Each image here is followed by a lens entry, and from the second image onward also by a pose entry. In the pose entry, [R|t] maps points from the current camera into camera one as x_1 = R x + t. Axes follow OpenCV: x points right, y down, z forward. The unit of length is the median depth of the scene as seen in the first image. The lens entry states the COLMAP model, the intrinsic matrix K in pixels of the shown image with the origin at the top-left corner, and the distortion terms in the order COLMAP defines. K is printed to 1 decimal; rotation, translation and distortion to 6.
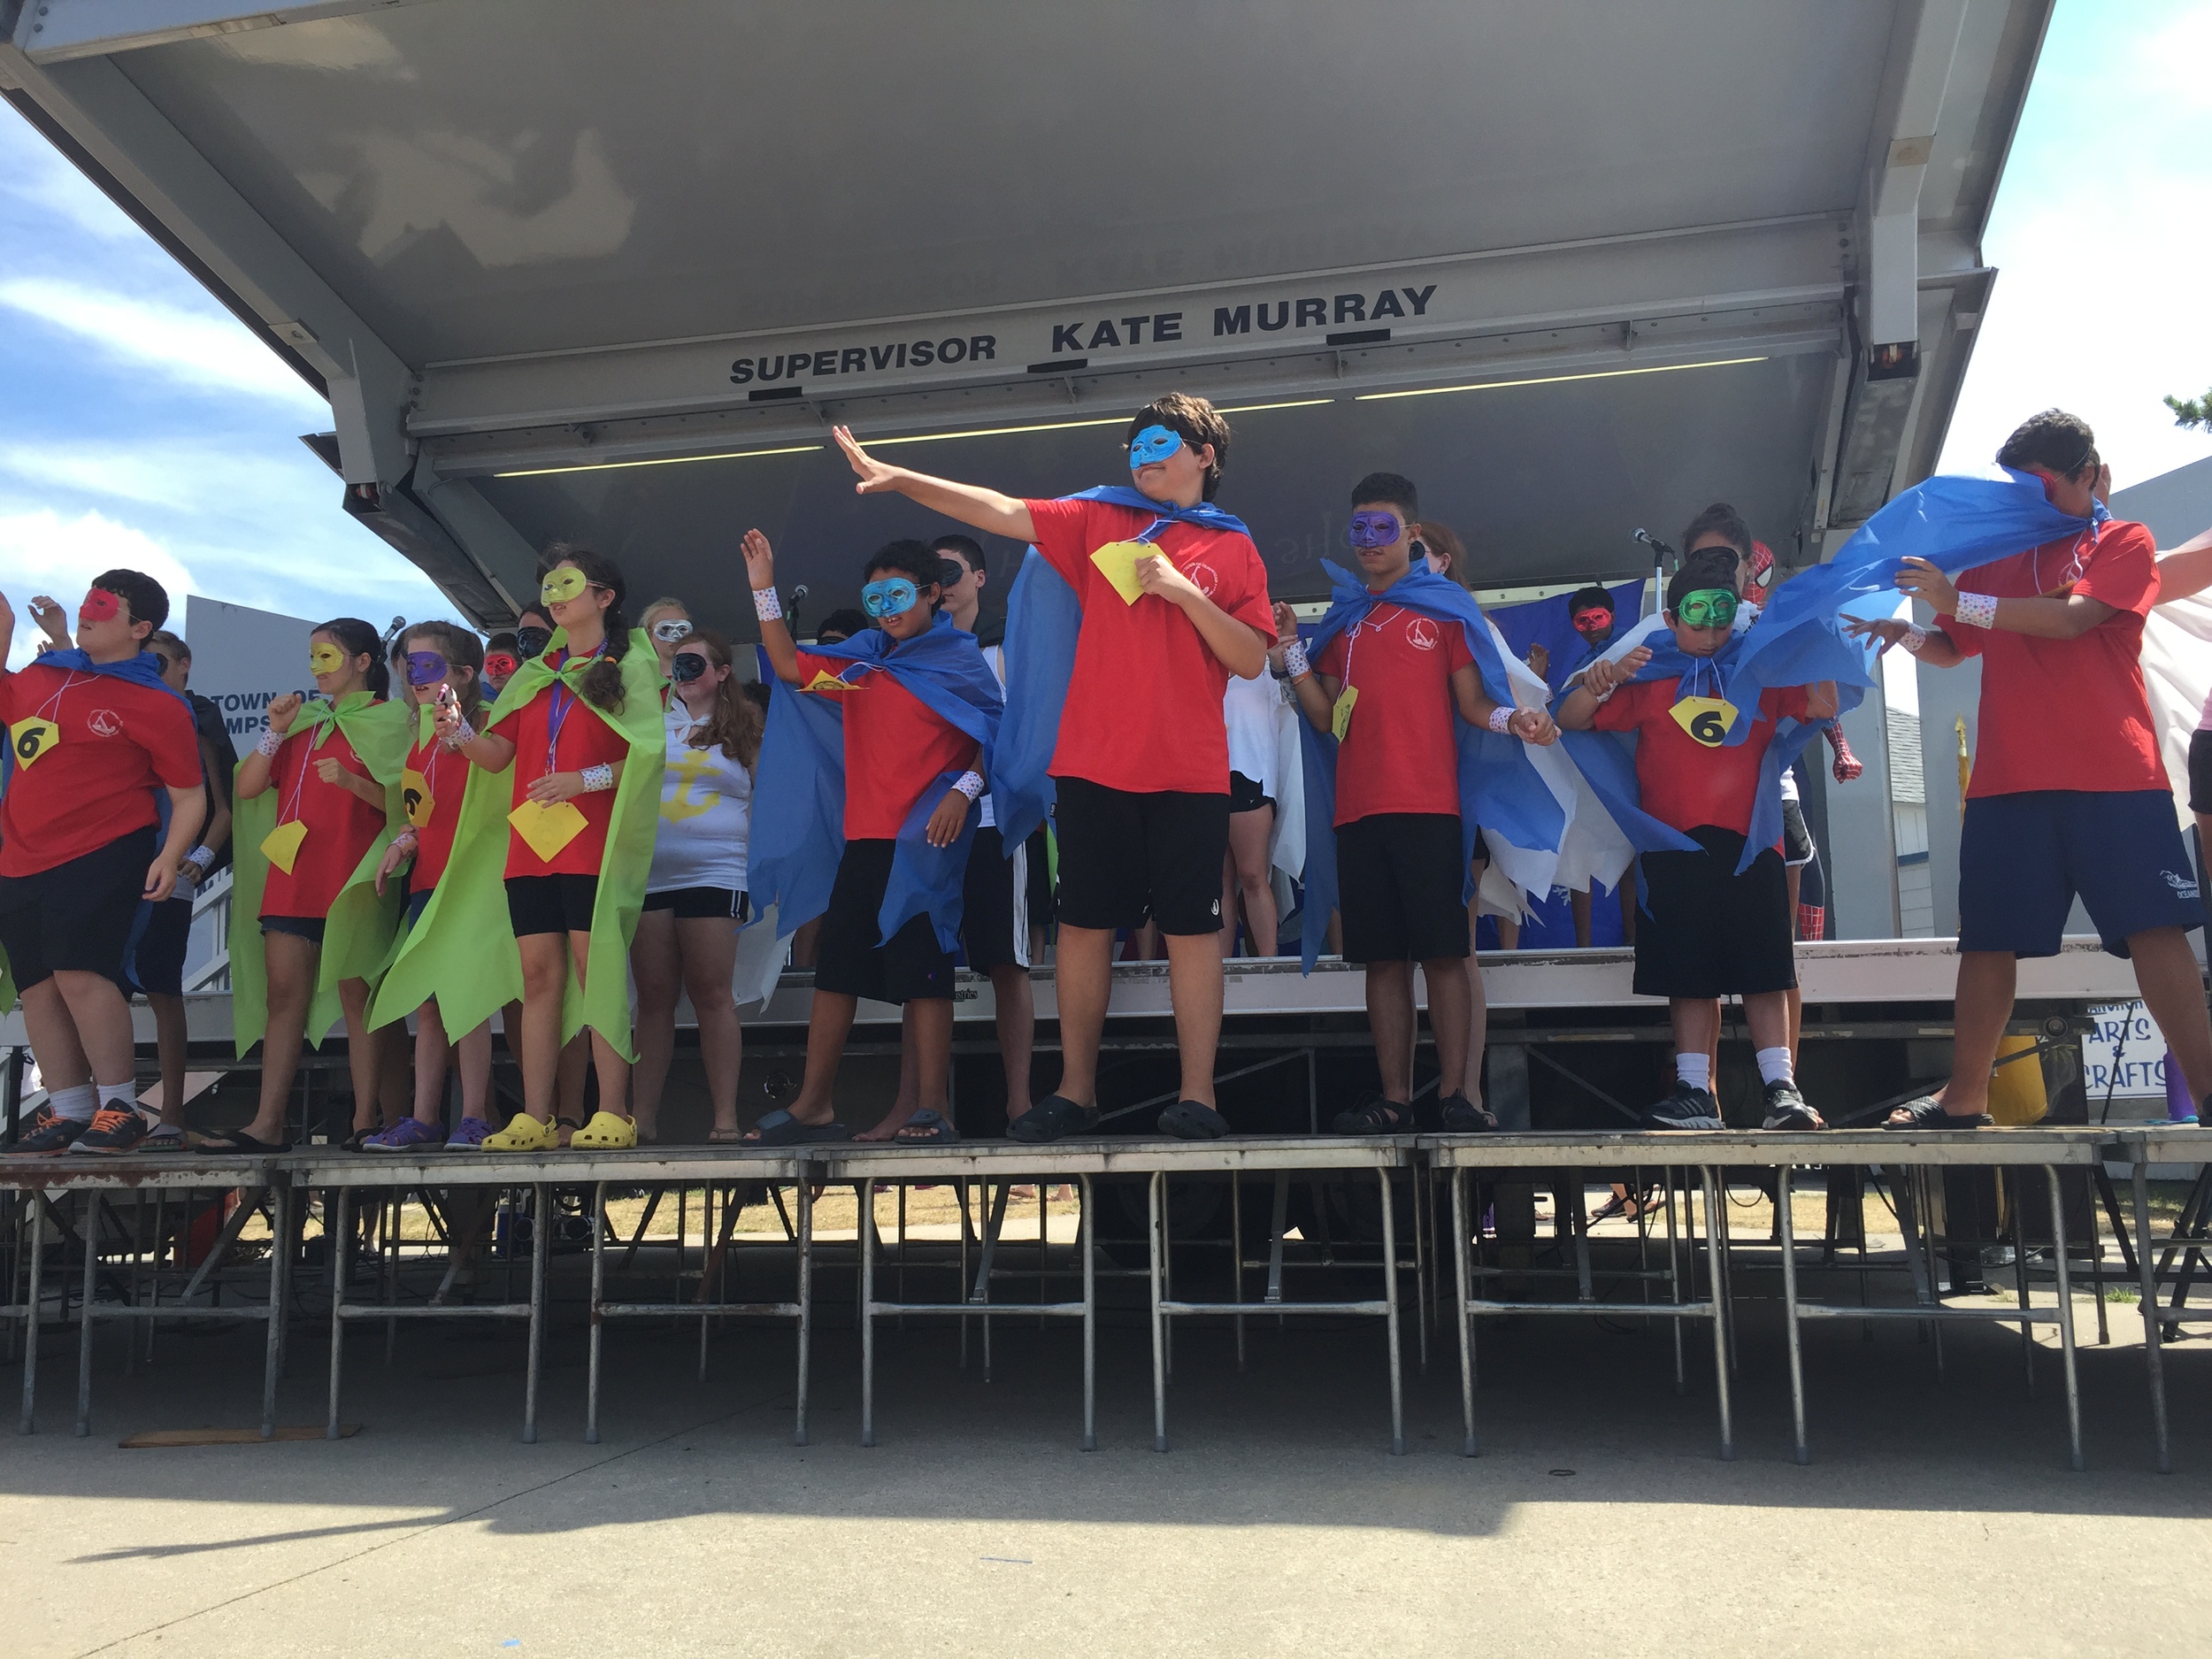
lens RADIAL K [[1893.6, 0, 1097.6], [0, 1893.6, 817.1], [0, 0, 1]] dist [0.083796, -0.121127]
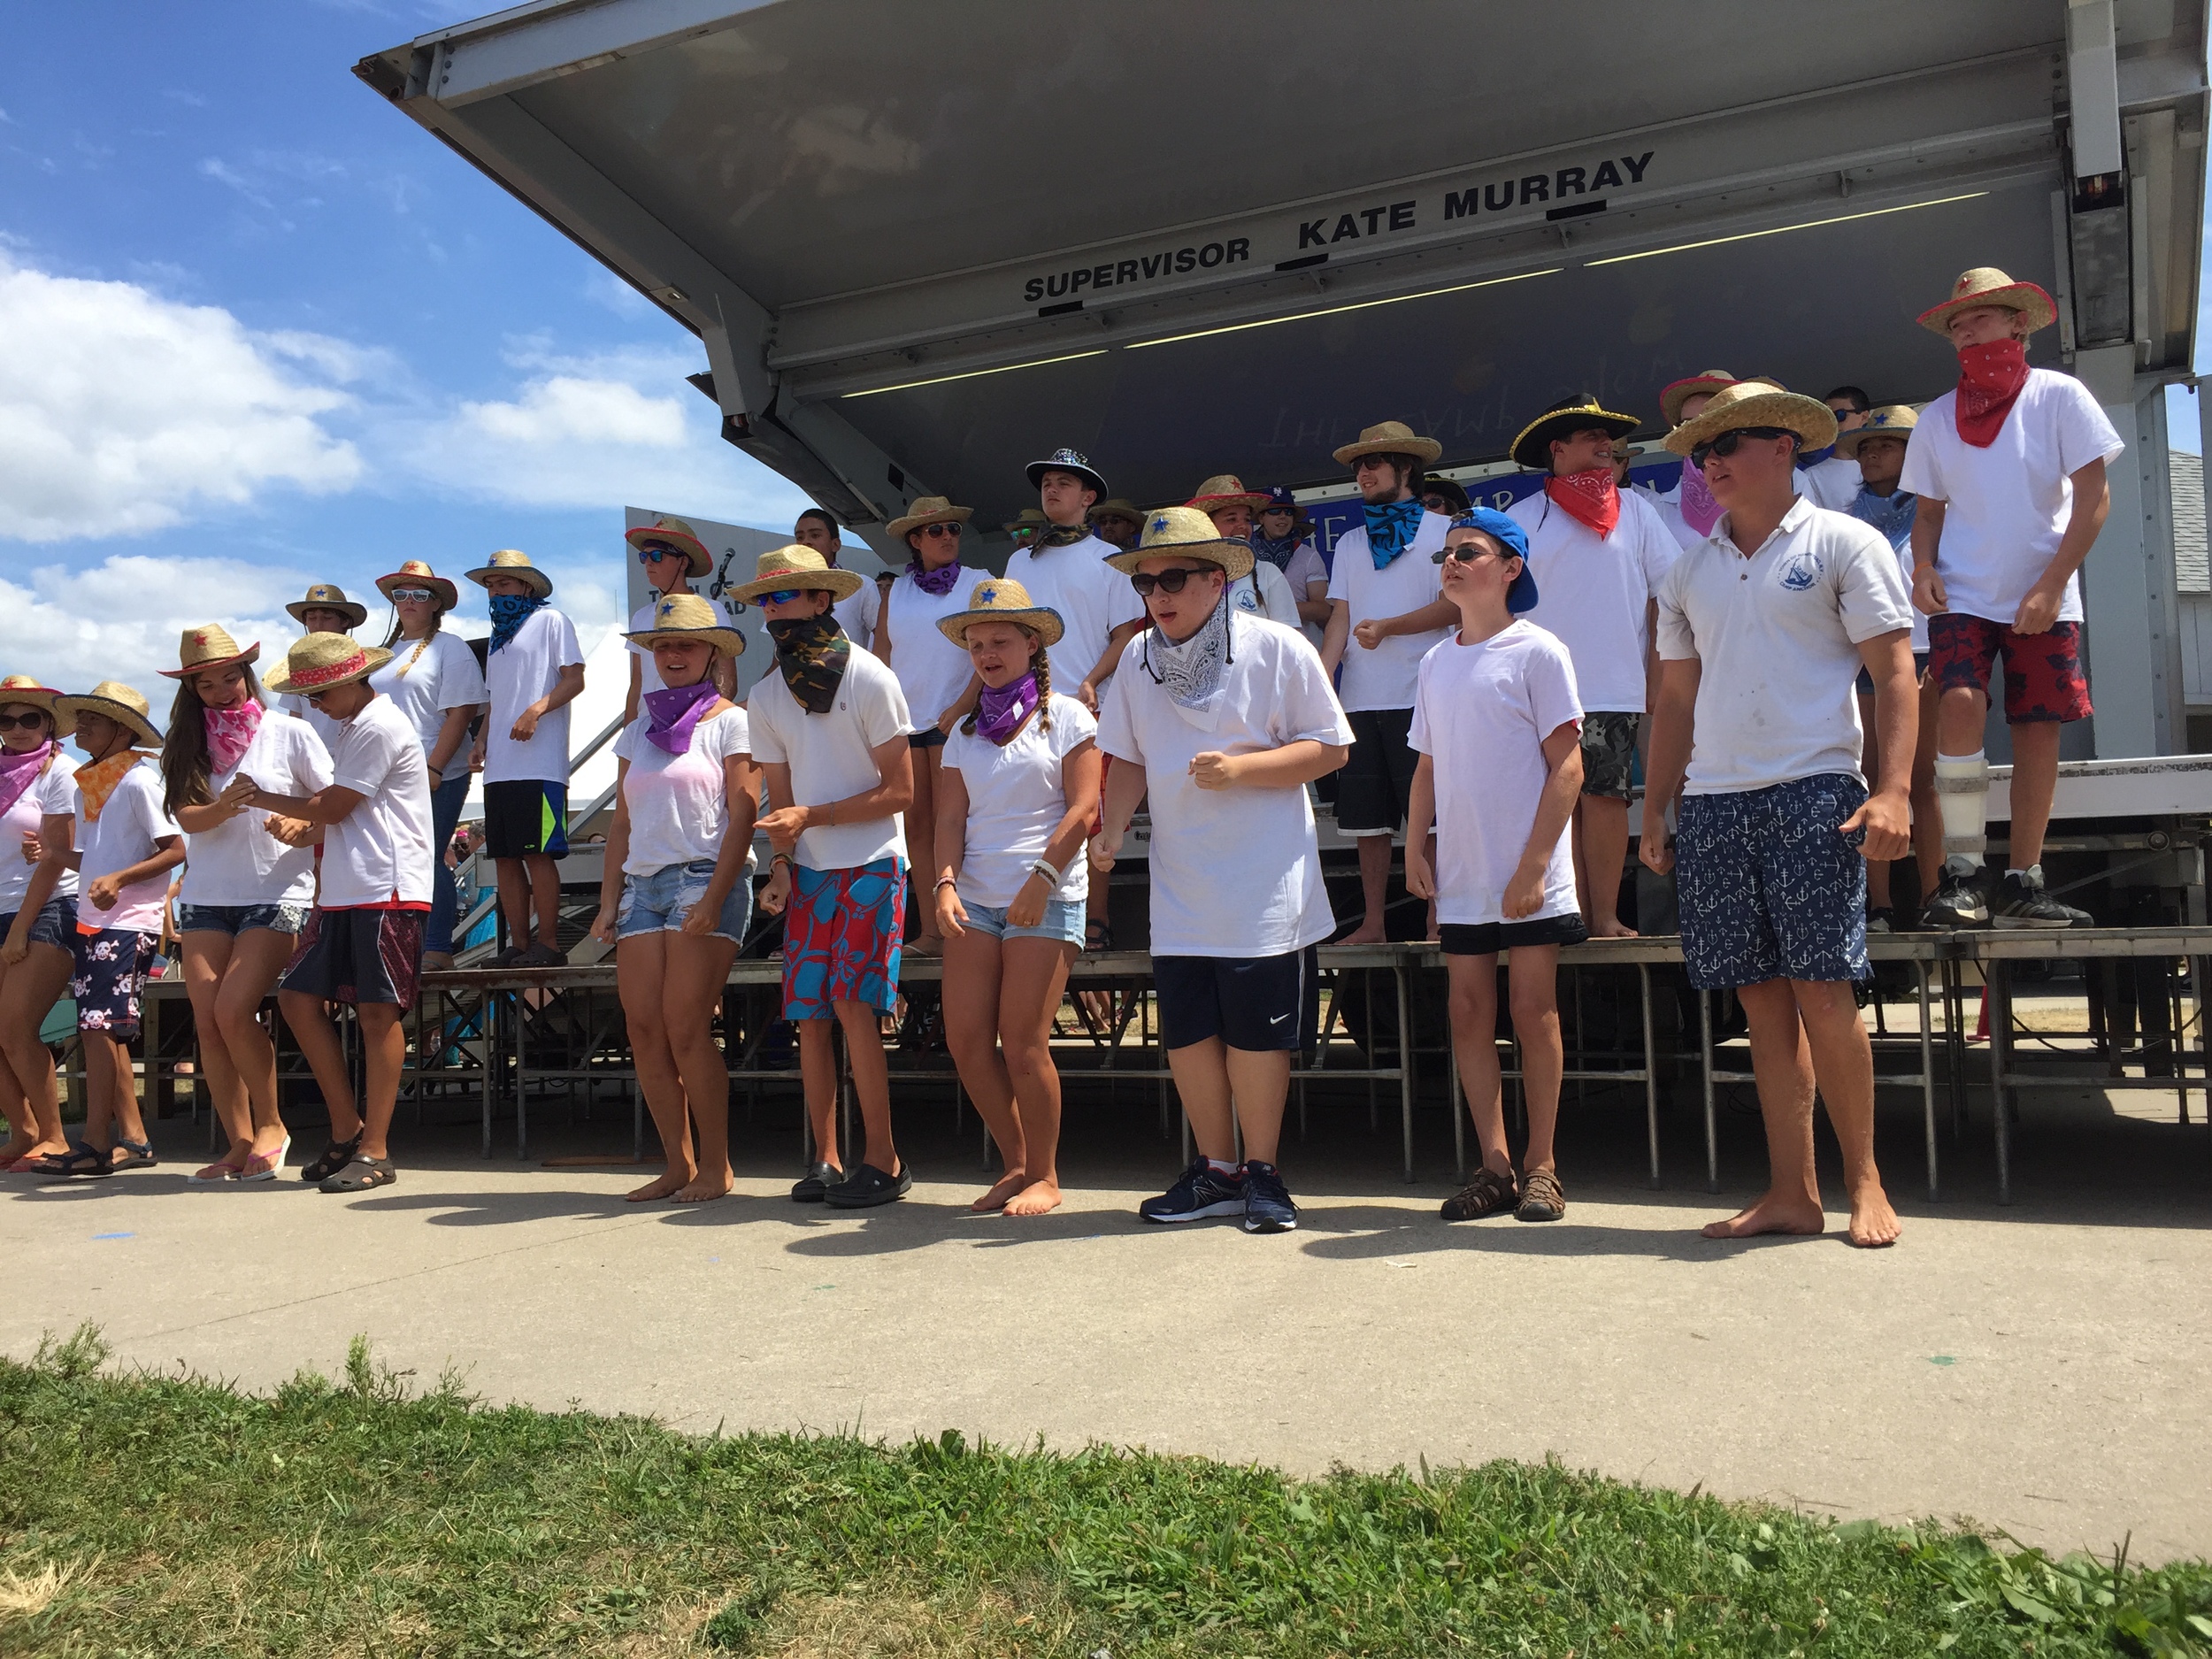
lens RADIAL K [[1898.6, 0, 1099.0], [0, 1898.6, 812.3], [0, 0, 1]] dist [0.086606, -0.129079]
pose [[0.971642, -0.026274, -0.234991, 0.119758], [0.046744, 0.995538, 0.081967, -0.016946], [0.231789, -0.090627, 0.968535, -0.131670]]
